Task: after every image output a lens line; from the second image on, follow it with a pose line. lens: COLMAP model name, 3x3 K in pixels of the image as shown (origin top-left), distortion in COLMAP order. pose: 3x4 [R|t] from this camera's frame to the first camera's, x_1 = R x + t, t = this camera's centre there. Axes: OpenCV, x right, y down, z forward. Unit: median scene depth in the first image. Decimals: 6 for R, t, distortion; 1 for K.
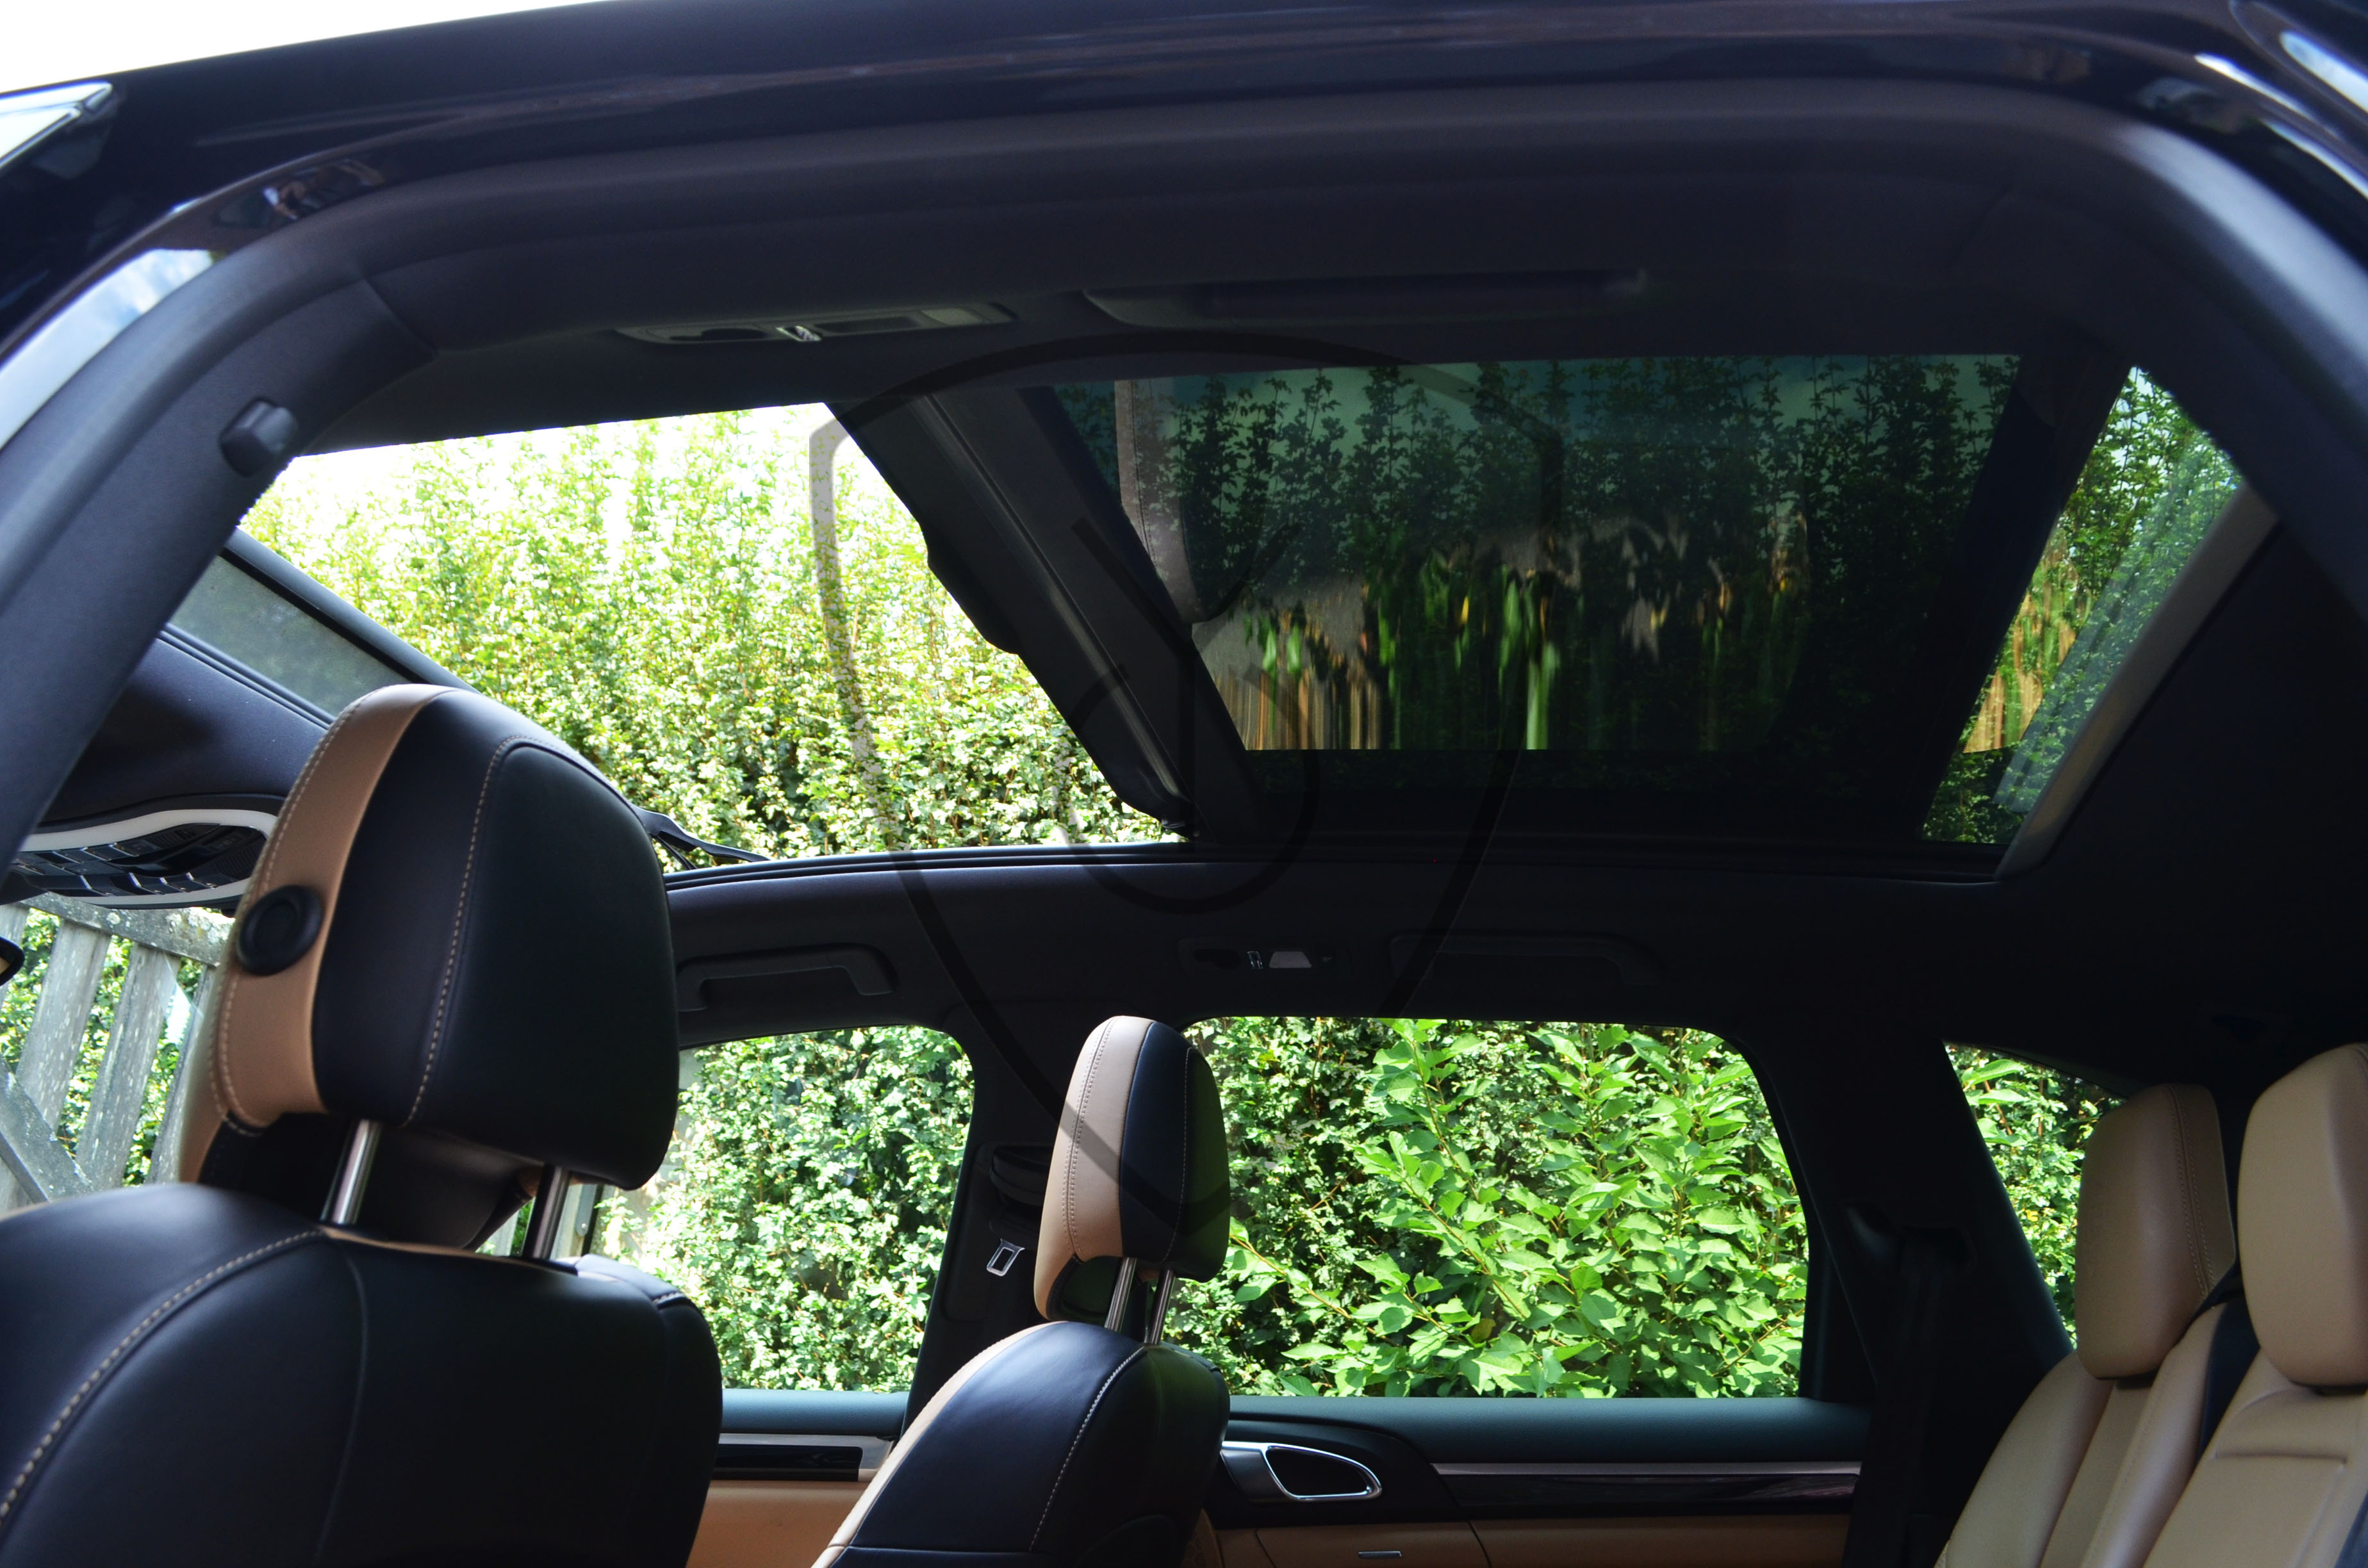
lens RADIAL K [[1854.5, 0, 1185.3], [0, 1854.5, 789.9], [0, 0, 1]] dist [-0.076696, 0.013991]
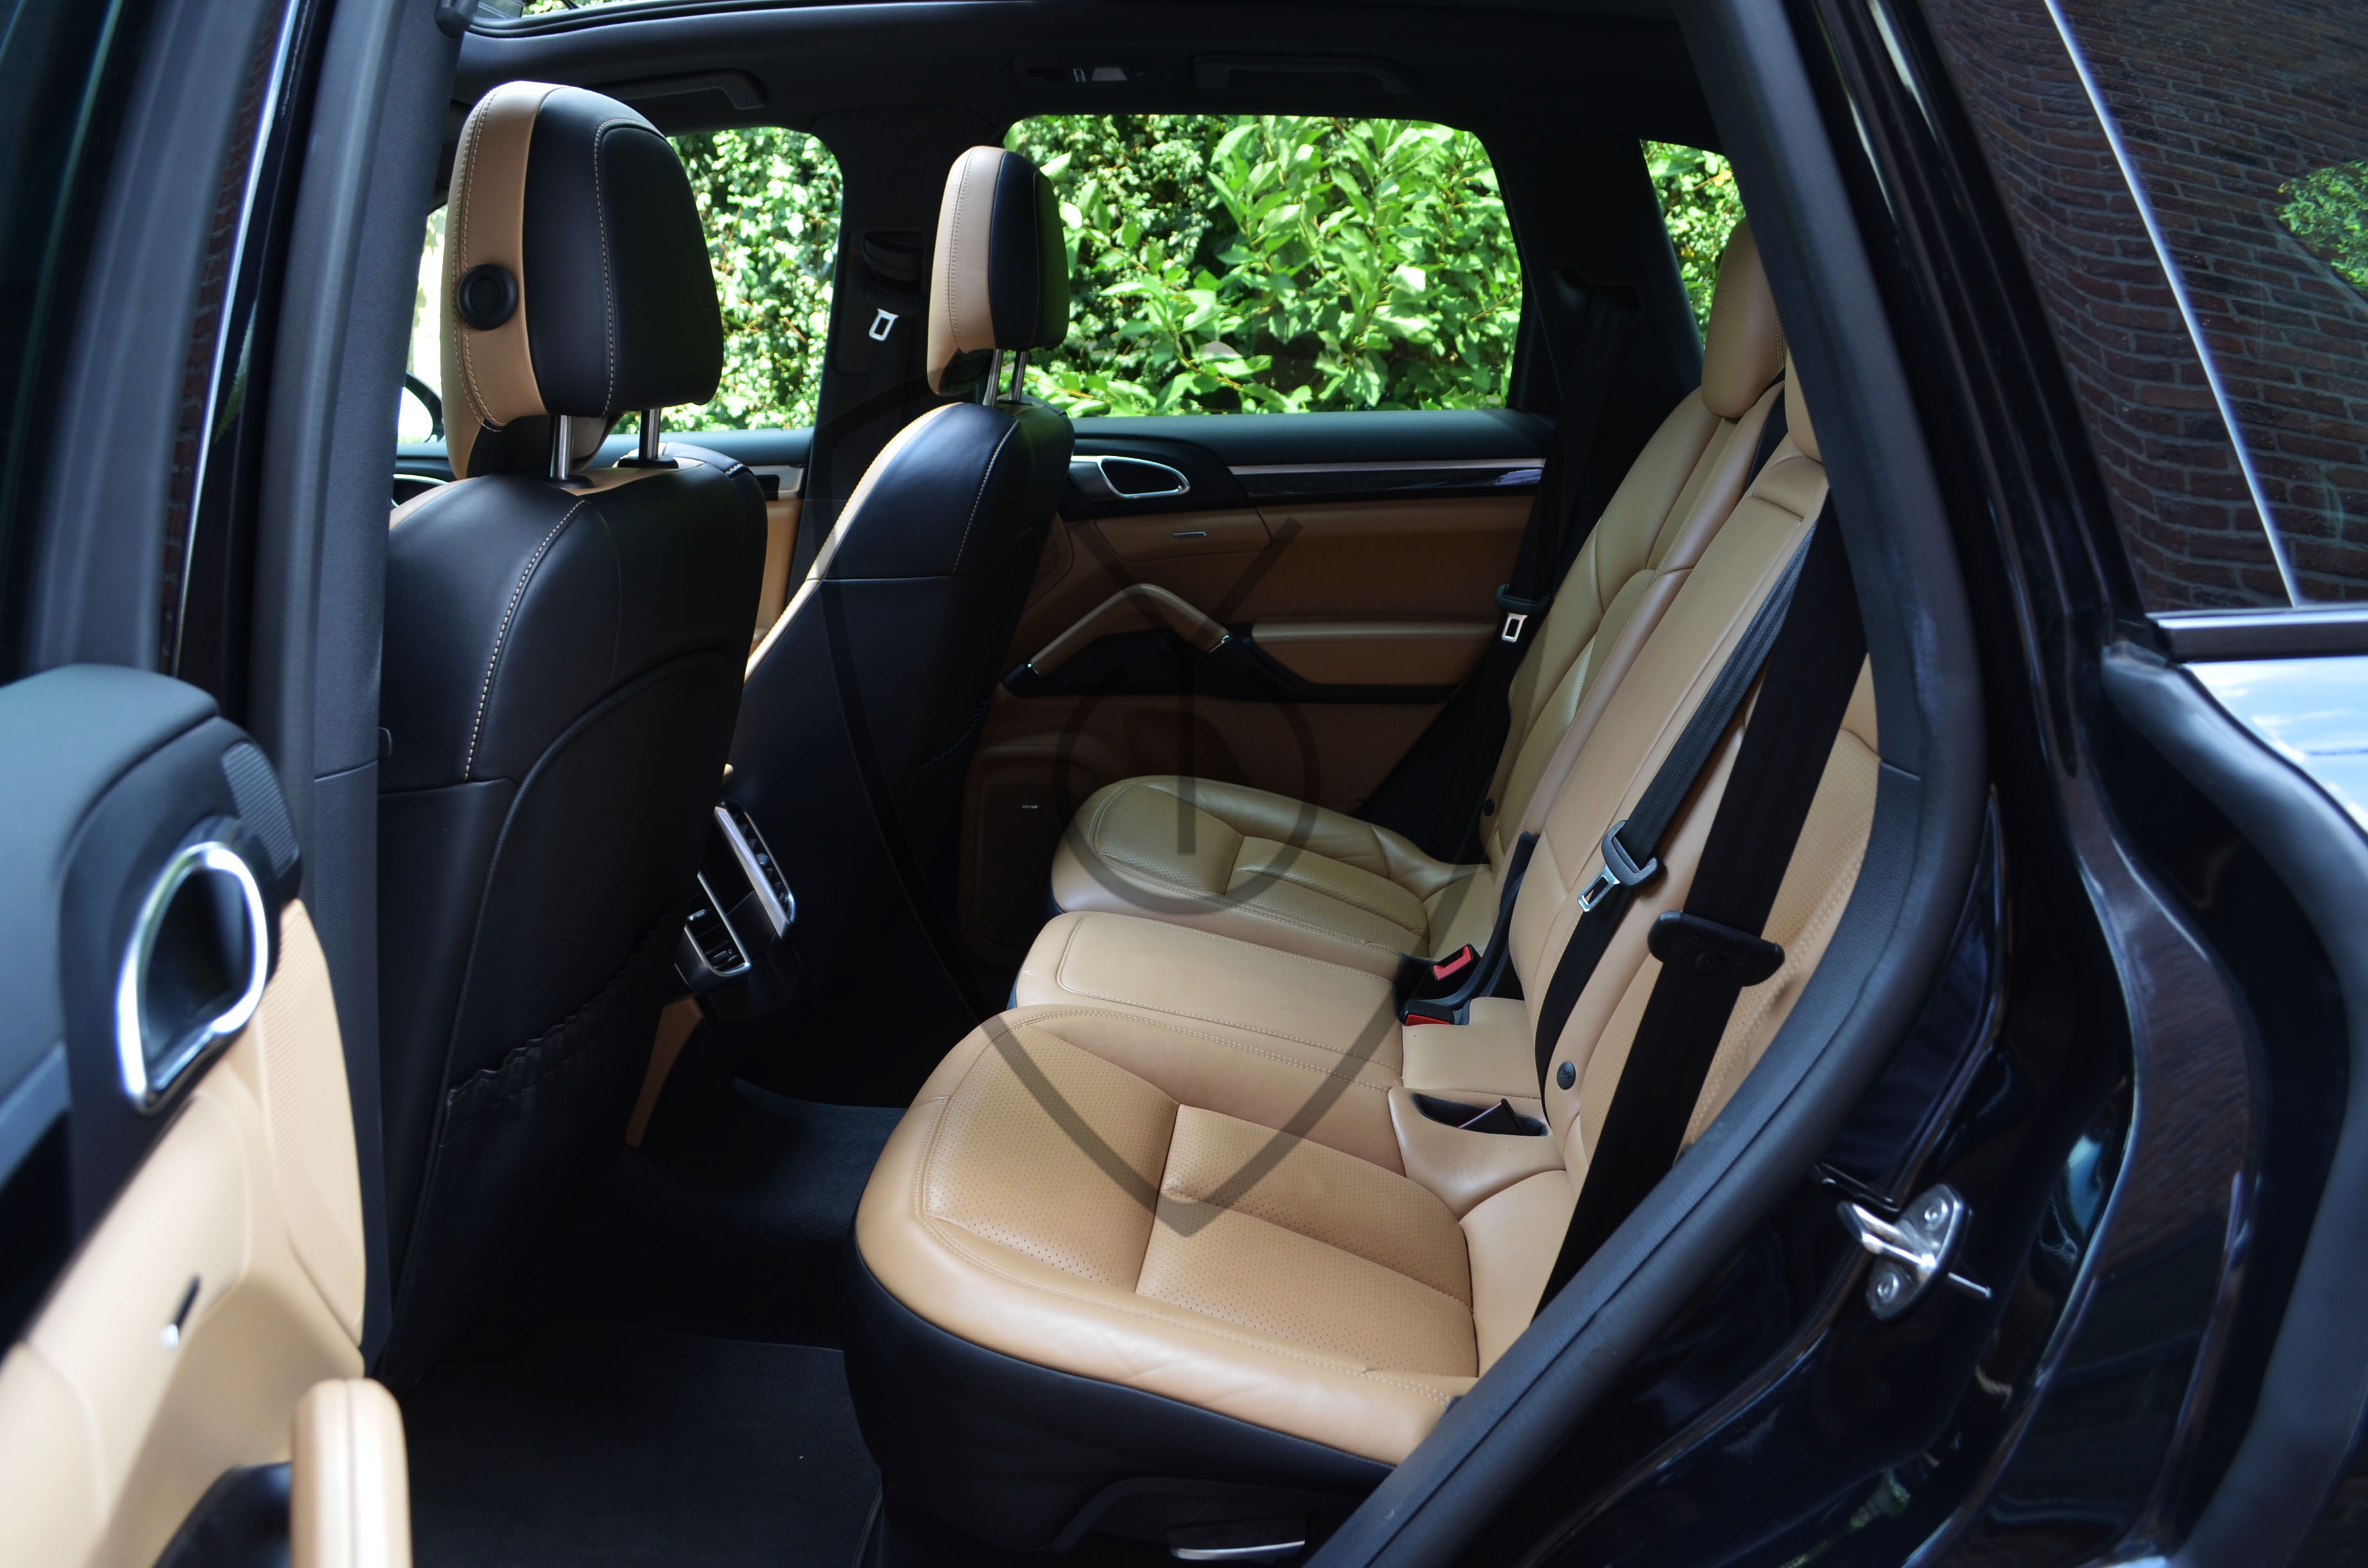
lens RADIAL K [[1854.5, 0, 1185.6], [0, 1854.5, 784.1], [0, 0, 1]] dist [-0.076696, 0.013991]
pose [[0.993121, -0.070222, 0.093698, -0.036154], [0.008017, 0.839112, 0.543900, -0.163433], [-0.116817, -0.539407, 0.833903, -0.223461]]
